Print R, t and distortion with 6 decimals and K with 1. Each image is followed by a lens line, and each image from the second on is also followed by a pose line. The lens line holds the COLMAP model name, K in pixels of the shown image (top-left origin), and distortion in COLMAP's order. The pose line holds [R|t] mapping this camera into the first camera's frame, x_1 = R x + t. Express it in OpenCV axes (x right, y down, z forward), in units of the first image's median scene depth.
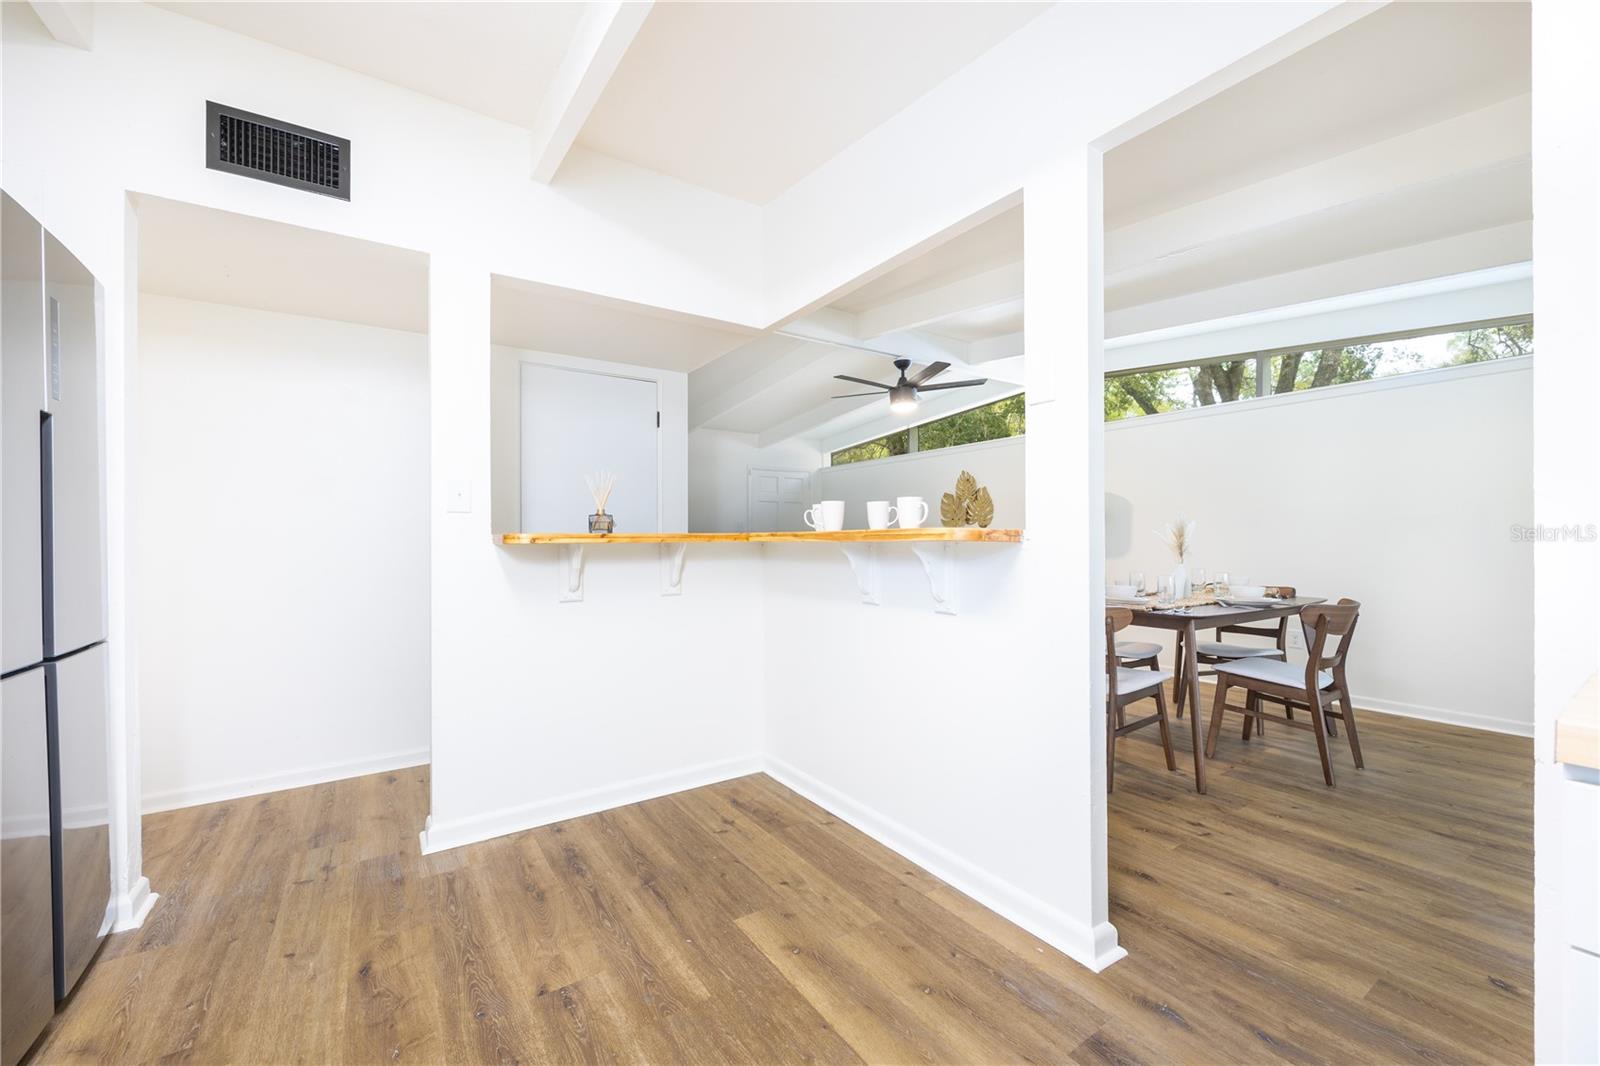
lens RADIAL K [[635.1, 0, 808.0], [0, 635.1, 535.4], [0, 0, 1]] dist [-0.001129, -0.000040]
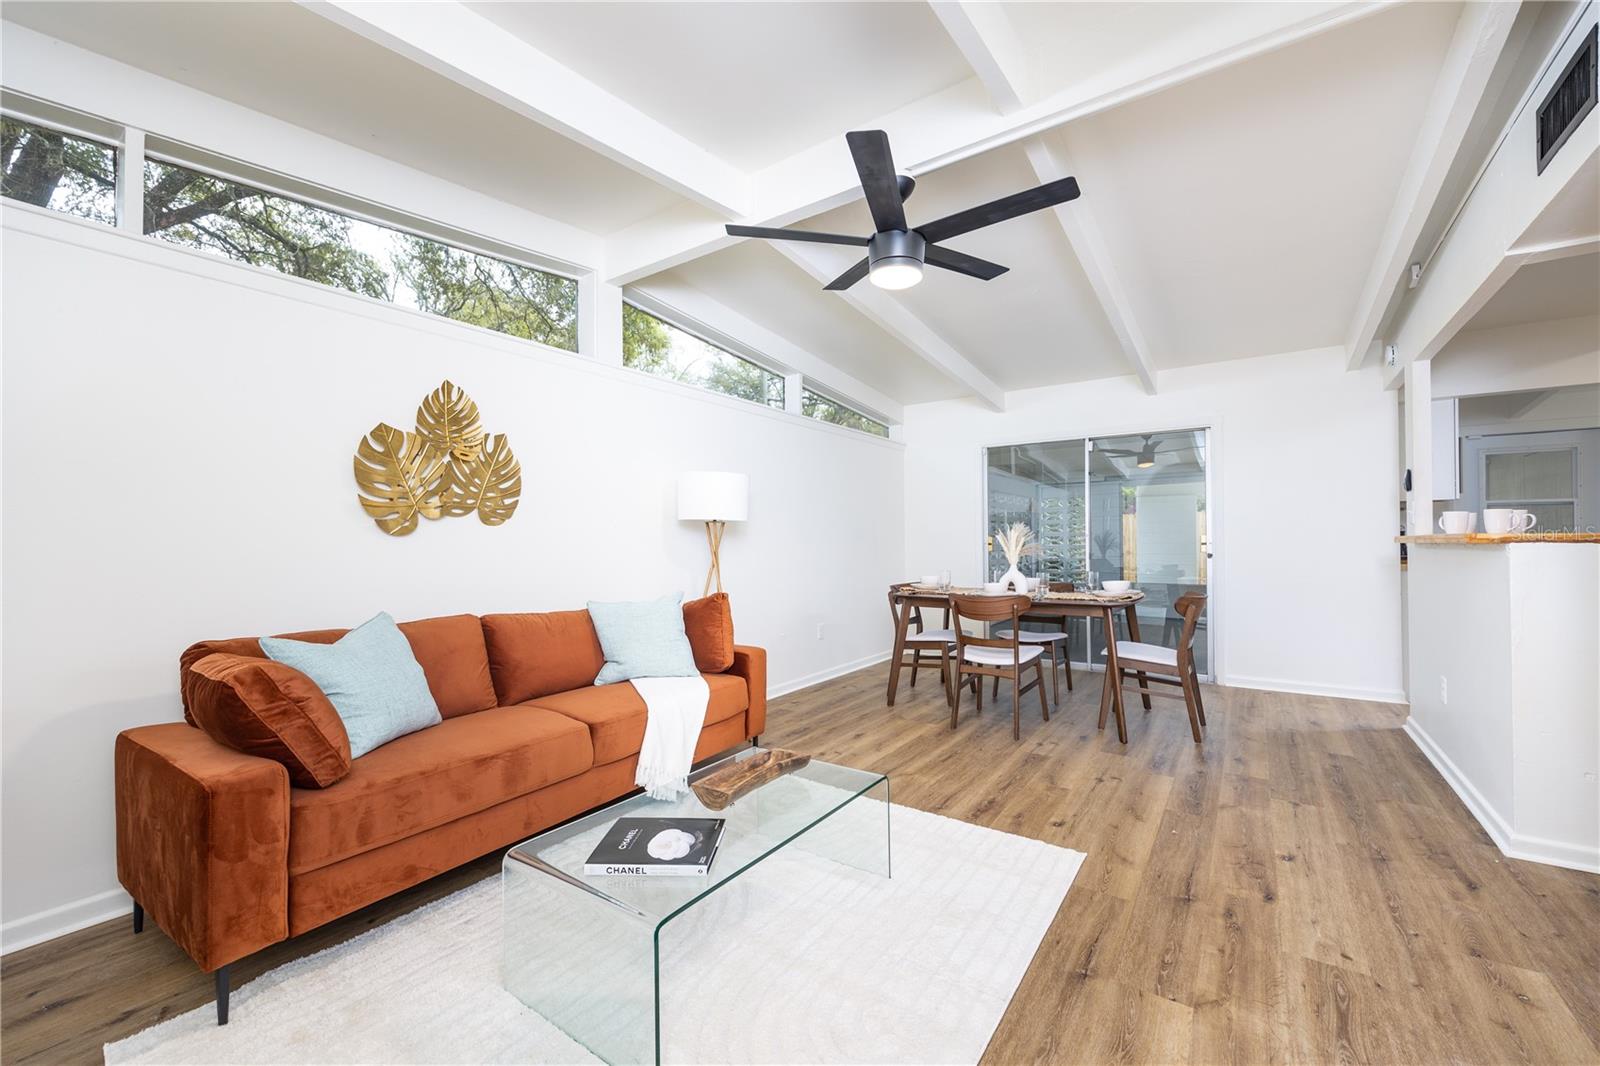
lens RADIAL K [[635.1, 0, 808.0], [0, 635.1, 535.4], [0, 0, 1]] dist [-0.001129, -0.000040]
pose [[-0.356106, 0.017880, 0.934275, -0.213193], [0.005396, 0.999840, -0.017078, 0.003815], [-0.934430, -0.001040, -0.356145, 0.941481]]
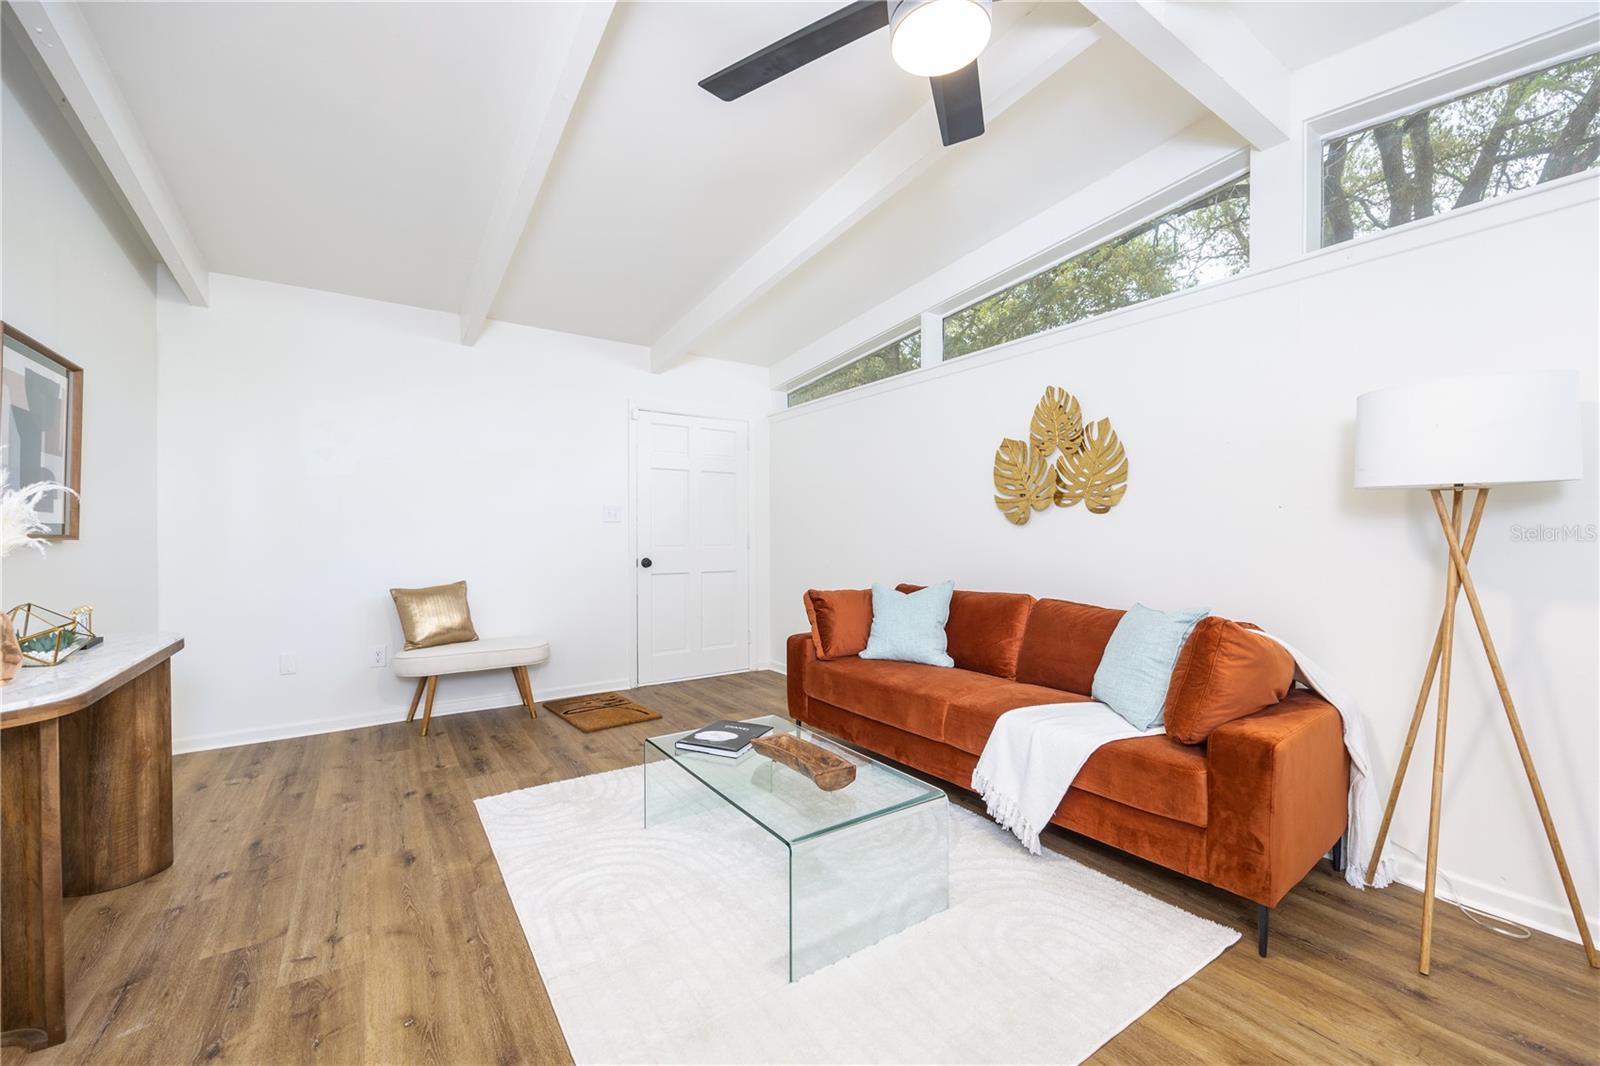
lens RADIAL K [[635.1, 0, 808.0], [0, 635.1, 535.4], [0, 0, 1]] dist [-0.001129, -0.000040]
pose [[0.999973, 0.003752, 0.006275, 0.072372], [-0.003803, 0.999960, 0.008150, 0.000376], [-0.006244, -0.008174, 0.999947, 0.558978]]
